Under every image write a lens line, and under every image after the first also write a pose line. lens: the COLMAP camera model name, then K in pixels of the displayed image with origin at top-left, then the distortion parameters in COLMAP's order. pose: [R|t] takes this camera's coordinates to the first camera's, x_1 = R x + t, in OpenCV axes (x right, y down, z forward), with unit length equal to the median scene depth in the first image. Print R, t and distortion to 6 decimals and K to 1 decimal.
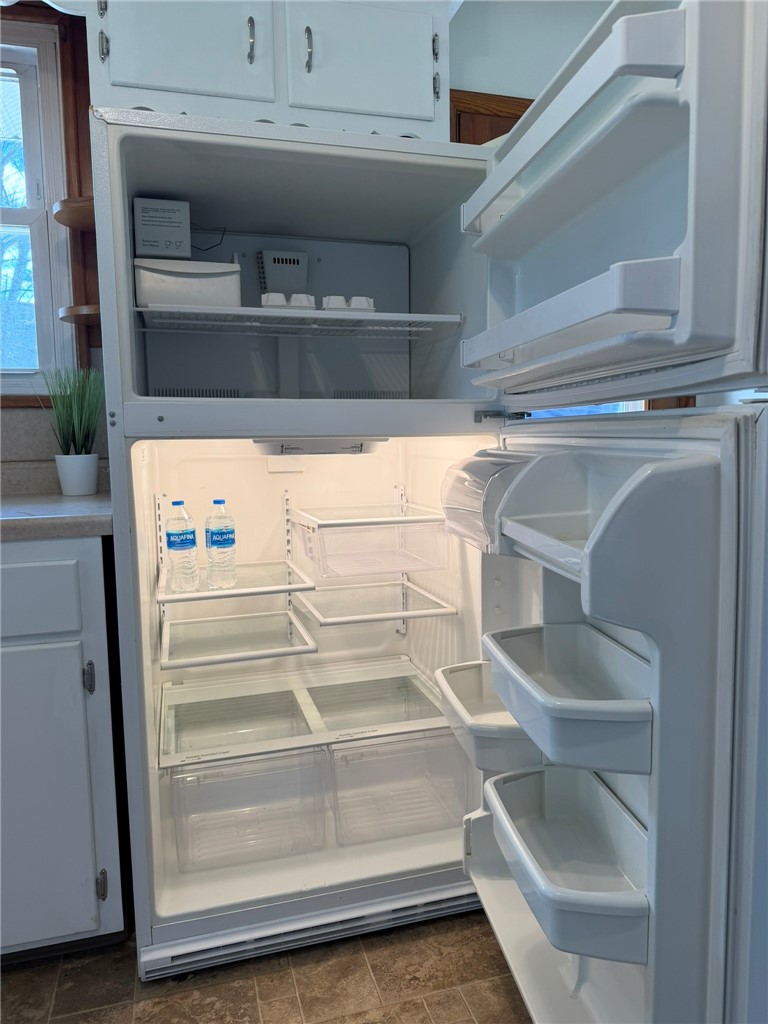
lens RADIAL K [[719.5, 0, 384.0], [0, 719.5, 512.0], [0, 0, 1]] dist [-0.003343, -0.001776]
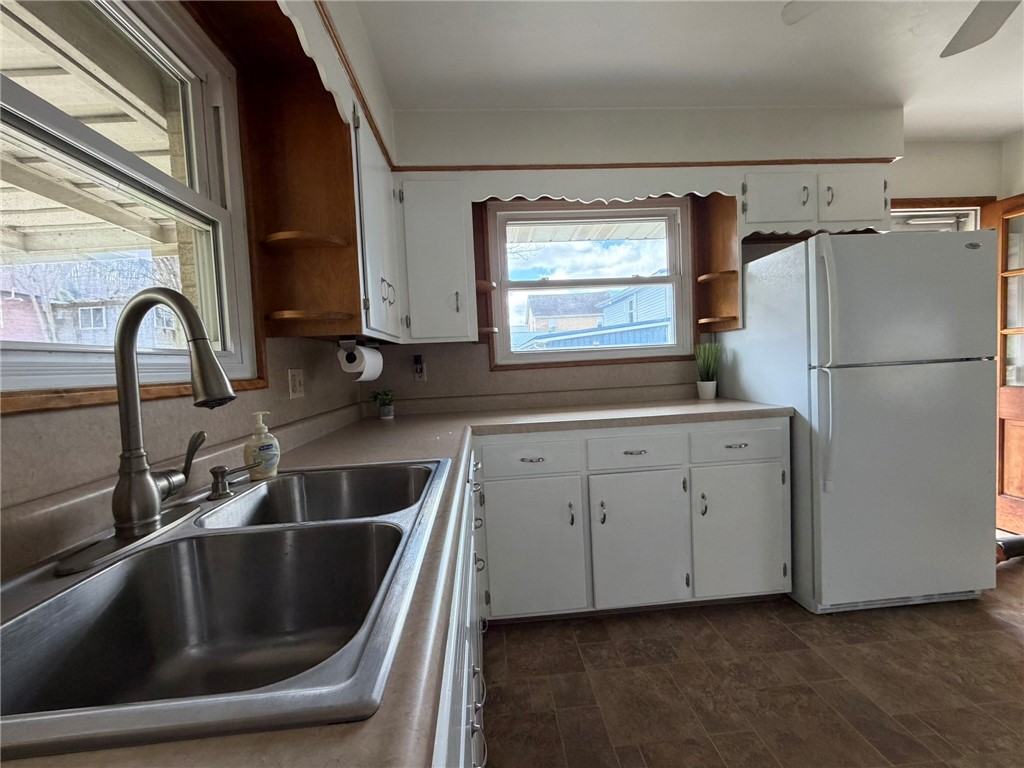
lens RADIAL K [[409.6, 0, 512.0], [0, 409.6, 384.0], [0, 0, 1]] dist [-0.000710, -0.000330]
pose [[0.974701, -0.027112, -0.221862, -0.852683], [0.015936, 0.998520, -0.052008, -0.014949], [0.222944, 0.047157, 0.973690, -0.445743]]
